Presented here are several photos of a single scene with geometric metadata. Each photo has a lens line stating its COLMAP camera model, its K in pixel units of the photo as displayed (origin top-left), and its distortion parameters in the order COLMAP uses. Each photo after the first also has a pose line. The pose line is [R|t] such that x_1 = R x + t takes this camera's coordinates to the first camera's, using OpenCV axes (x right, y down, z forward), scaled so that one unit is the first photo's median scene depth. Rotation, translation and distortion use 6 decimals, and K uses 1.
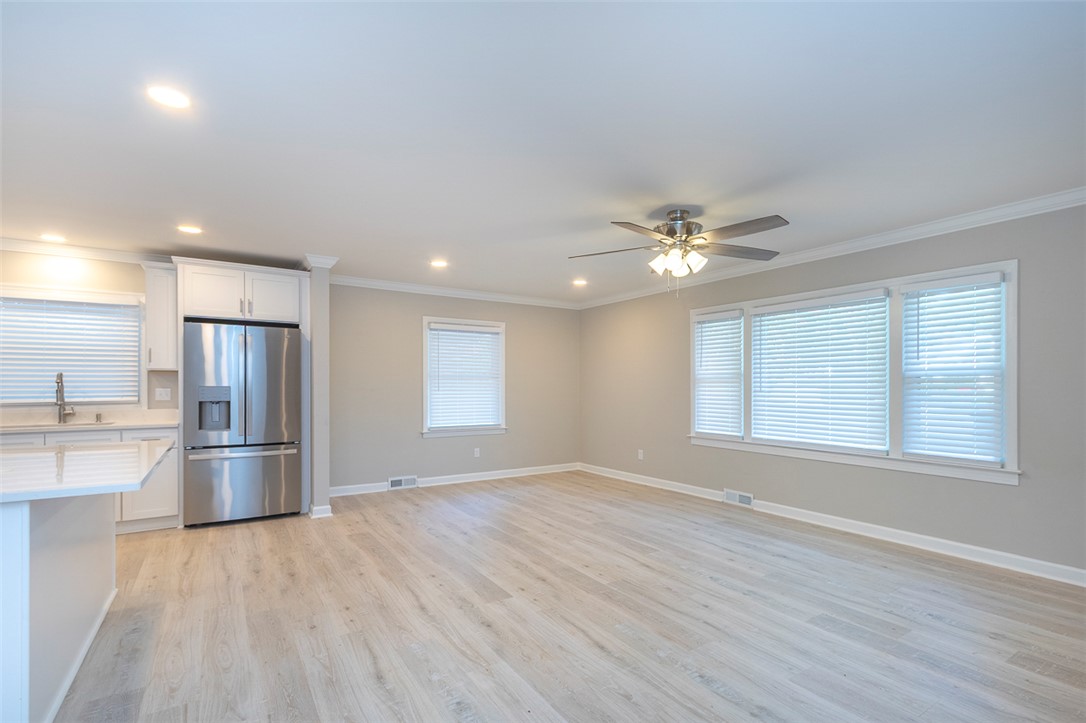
lens RADIAL K [[504.7, 0, 533.2], [0, 504.7, 390.6], [0, 0, 1]] dist [-0.002688, 0.005167]
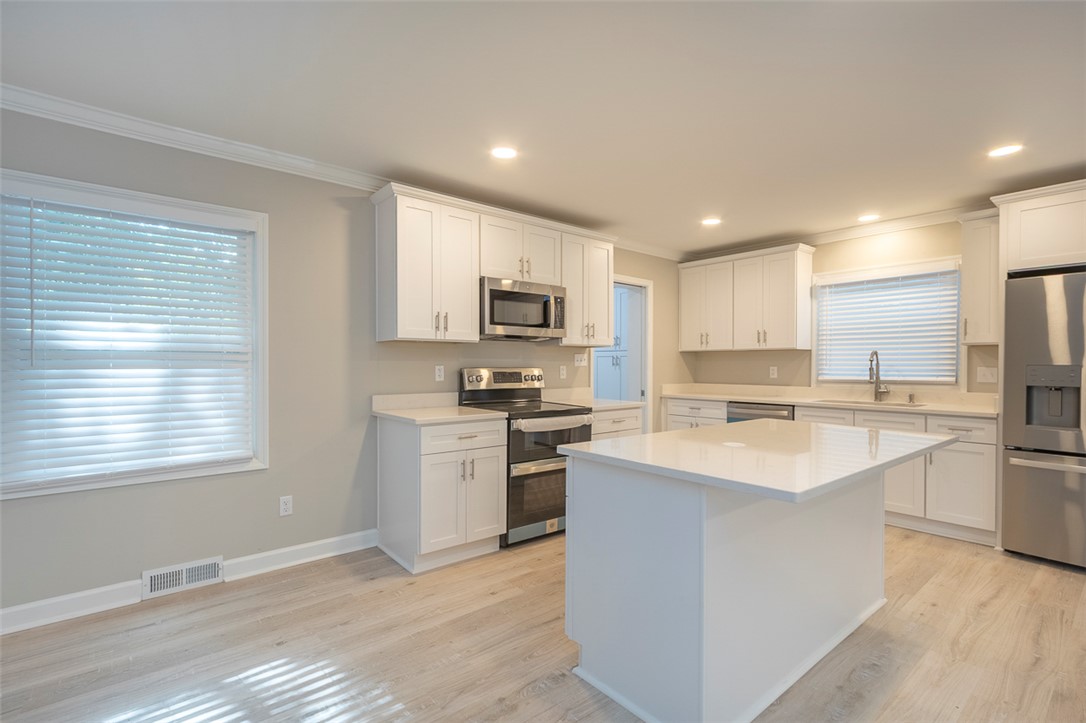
lens RADIAL K [[504.7, 0, 543.4], [0, 504.7, 366.5], [0, 0, 1]] dist [-0.002688, 0.005167]
pose [[0.141315, 0.003087, -0.989960, -0.041348], [-0.012301, 0.999923, 0.001362, 0.002204], [0.989888, 0.011985, 0.141342, 0.212244]]
